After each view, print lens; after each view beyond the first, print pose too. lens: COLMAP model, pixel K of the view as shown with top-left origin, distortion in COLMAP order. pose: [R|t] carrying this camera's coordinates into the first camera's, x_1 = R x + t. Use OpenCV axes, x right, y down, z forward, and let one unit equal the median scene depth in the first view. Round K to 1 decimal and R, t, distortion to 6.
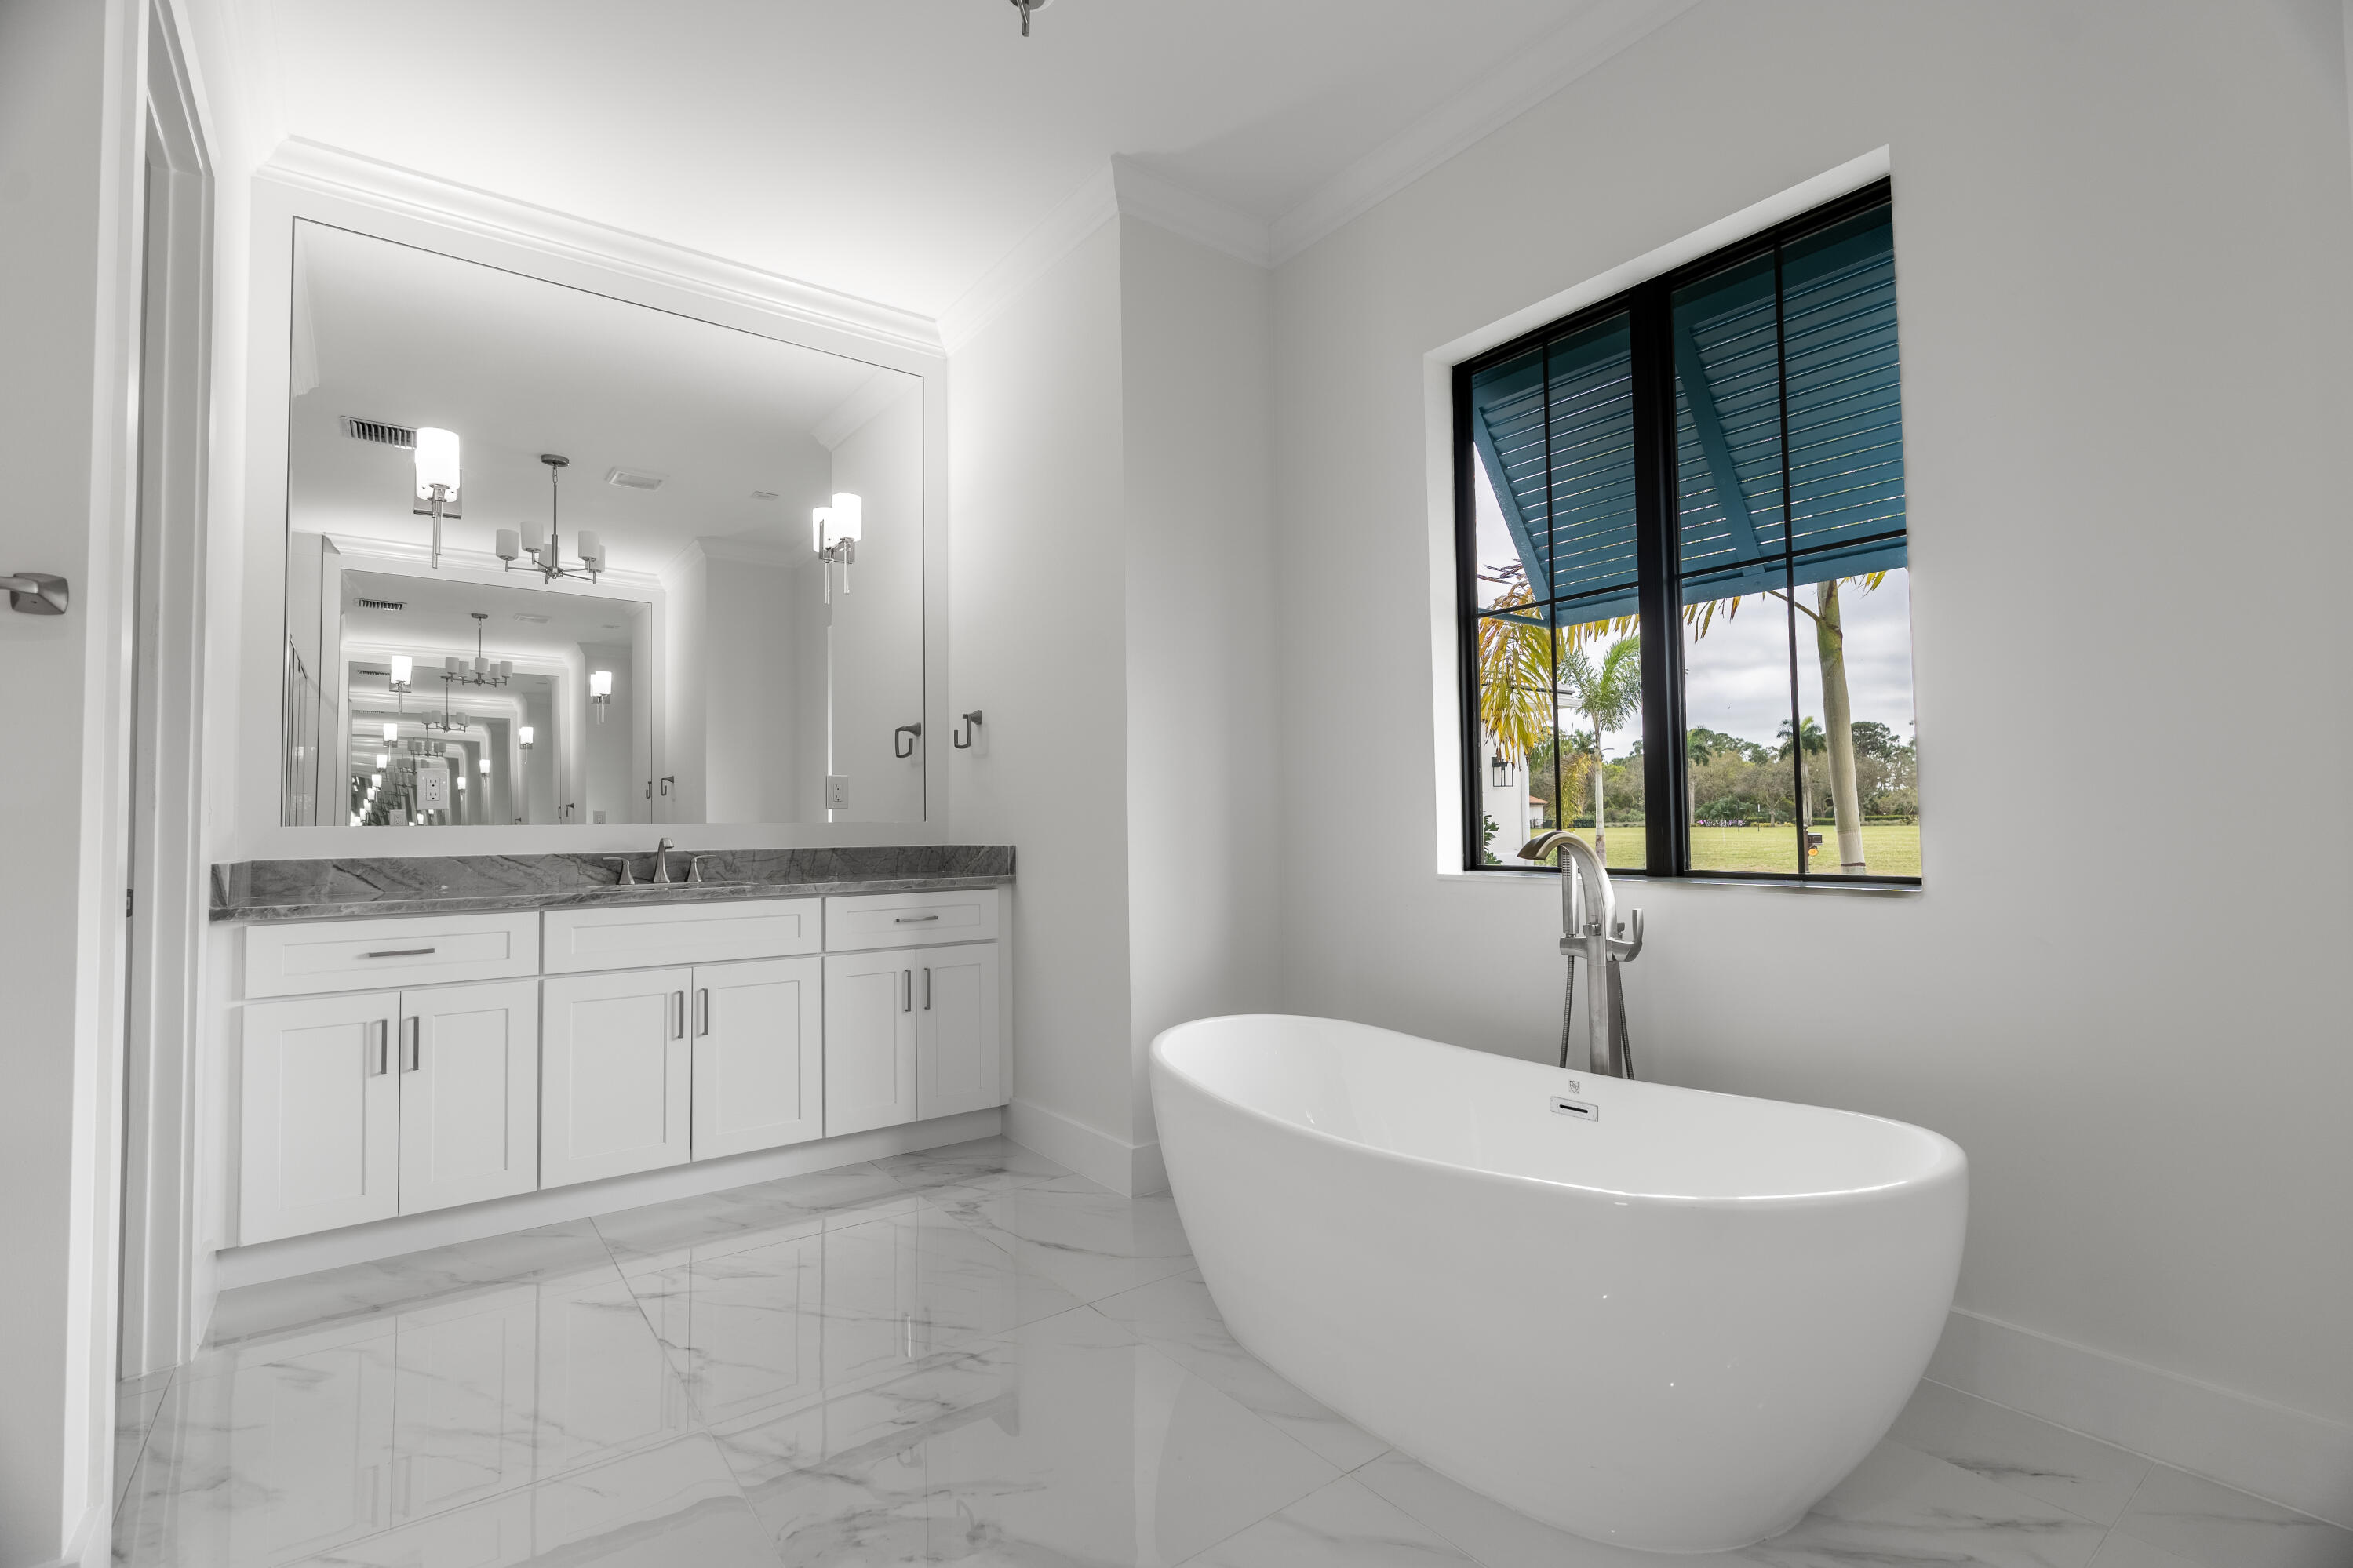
lens RADIAL K [[1050.3, 0, 1135.0], [0, 1050.3, 789.7], [0, 0, 1]] dist [-0.021564, 0.000650]
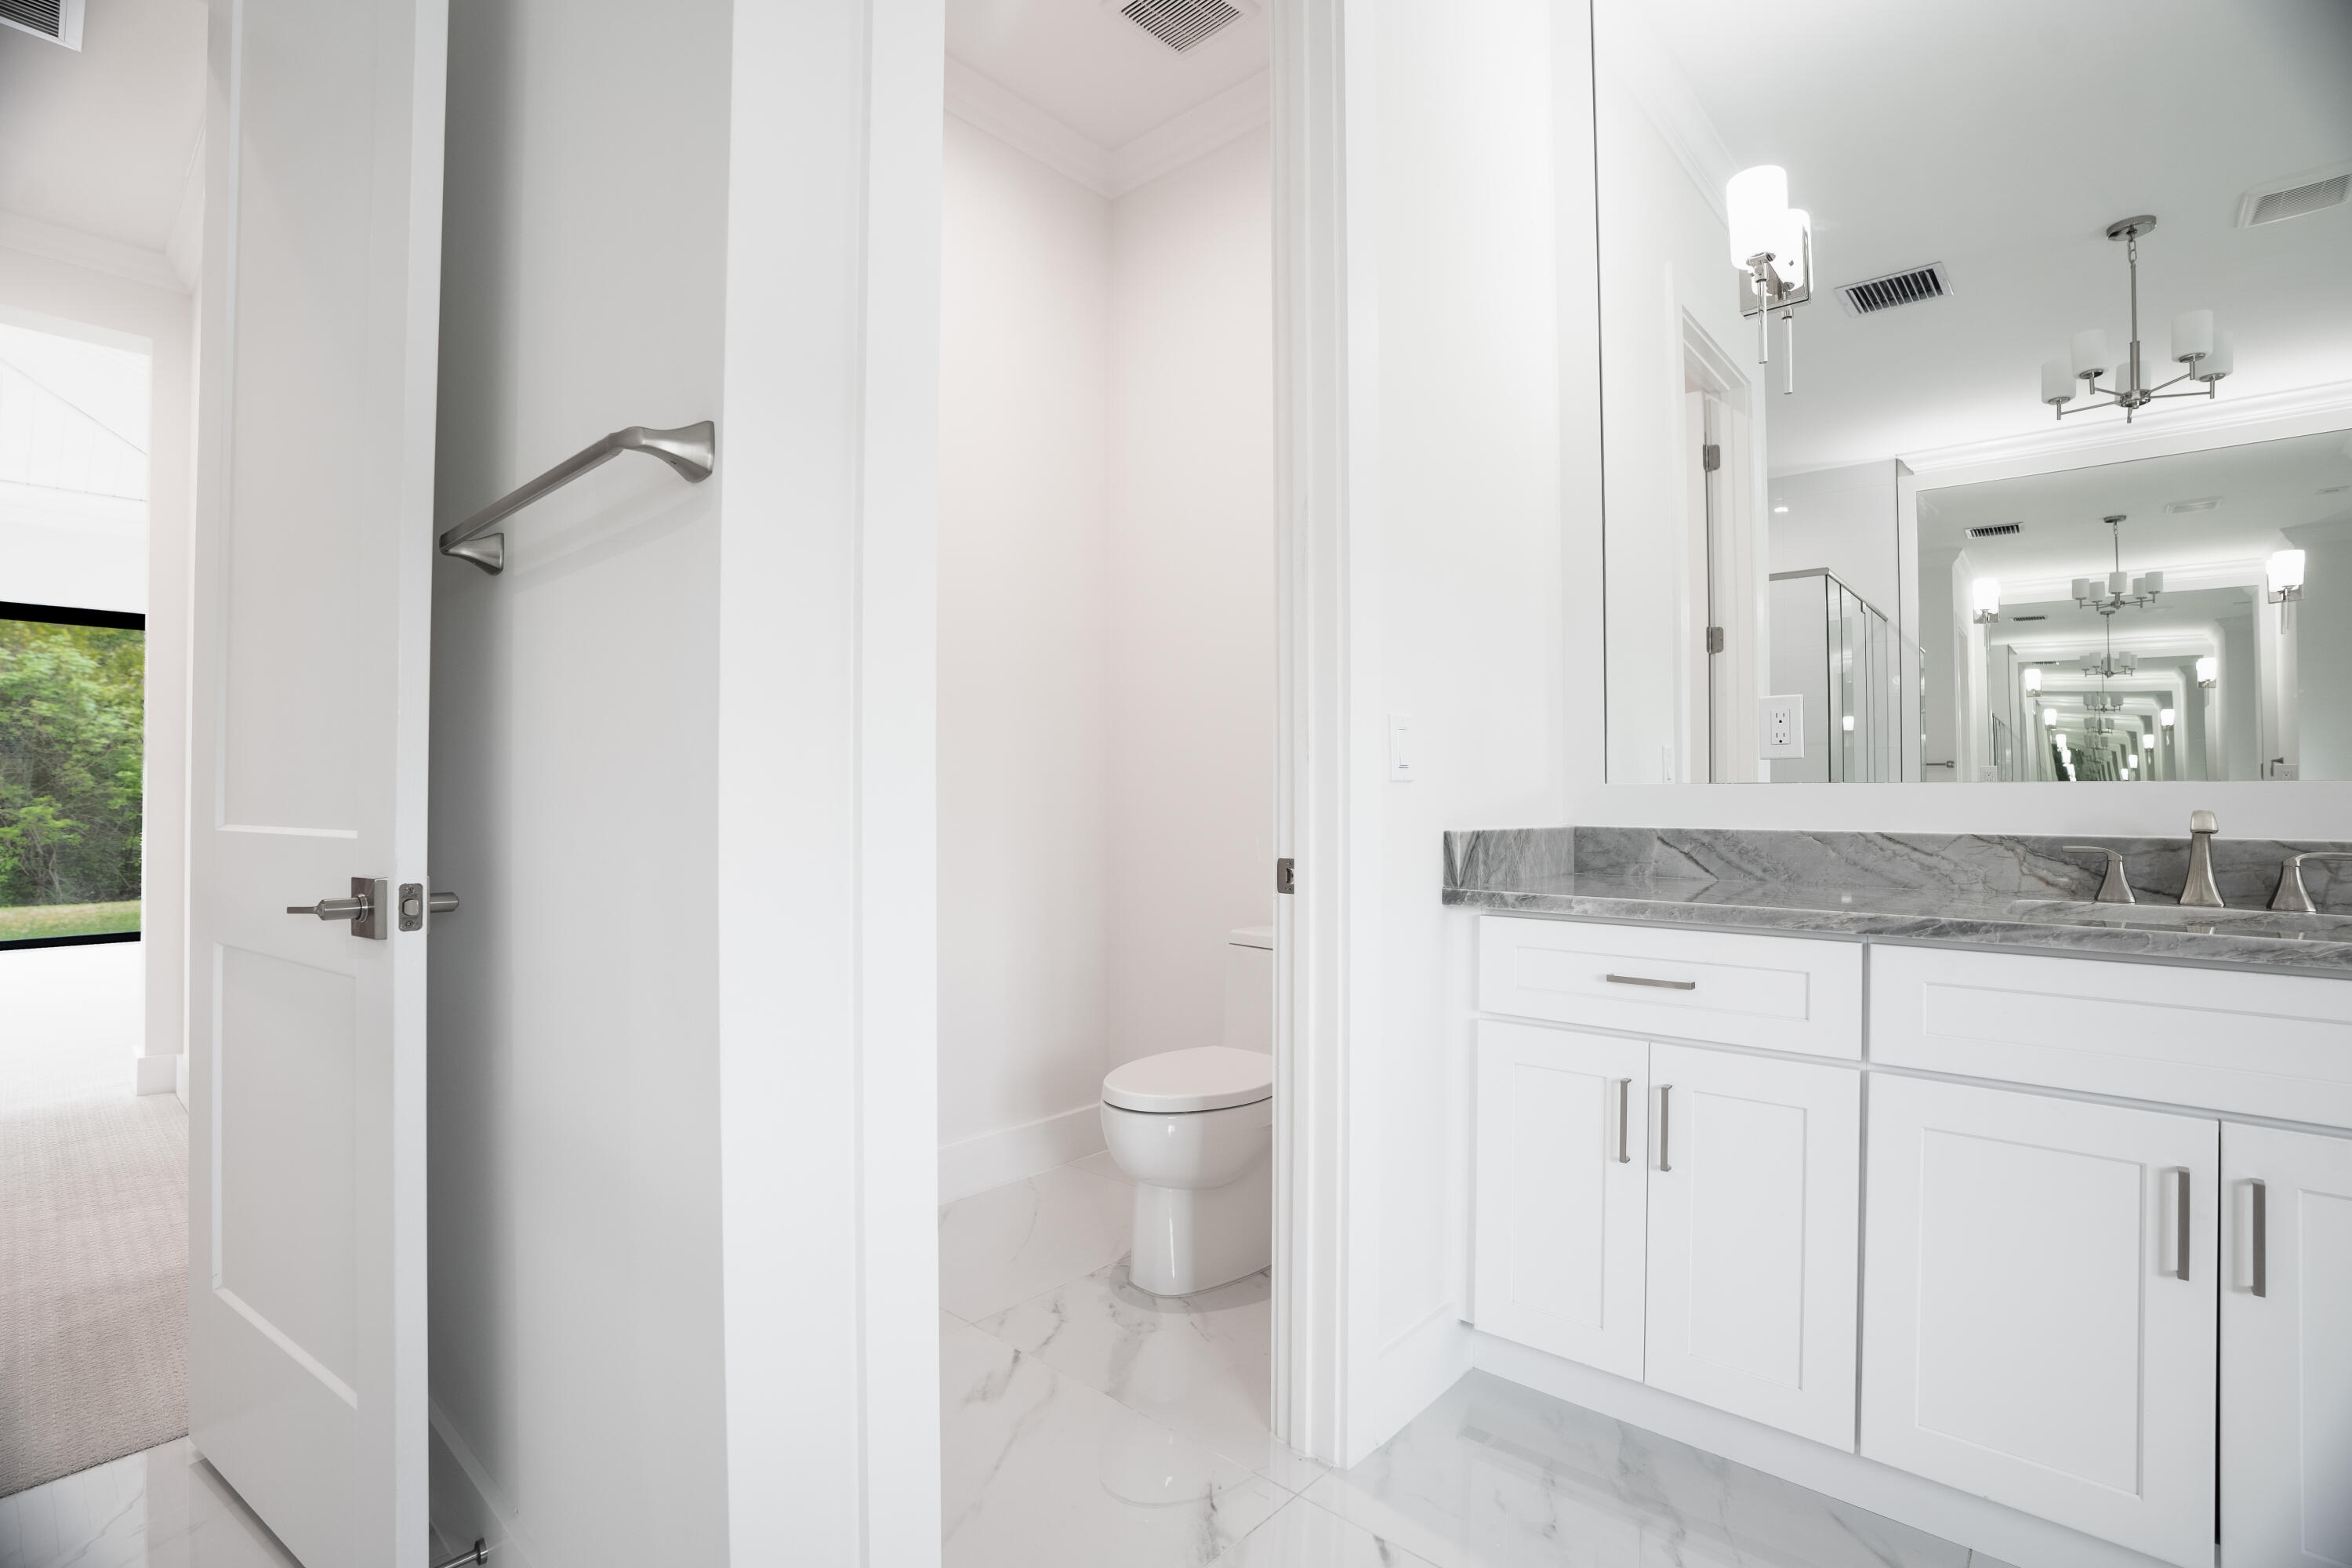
lens RADIAL K [[1054.2, 0, 1276.1], [0, 1054.2, 804.0], [0, 0, 1]] dist [-0.017104, 0.000684]
pose [[0.273183, 0.019196, -0.961771, -0.128750], [0.028894, 0.999186, 0.028150, 0.020134], [0.961528, -0.035480, 0.272406, 0.525636]]
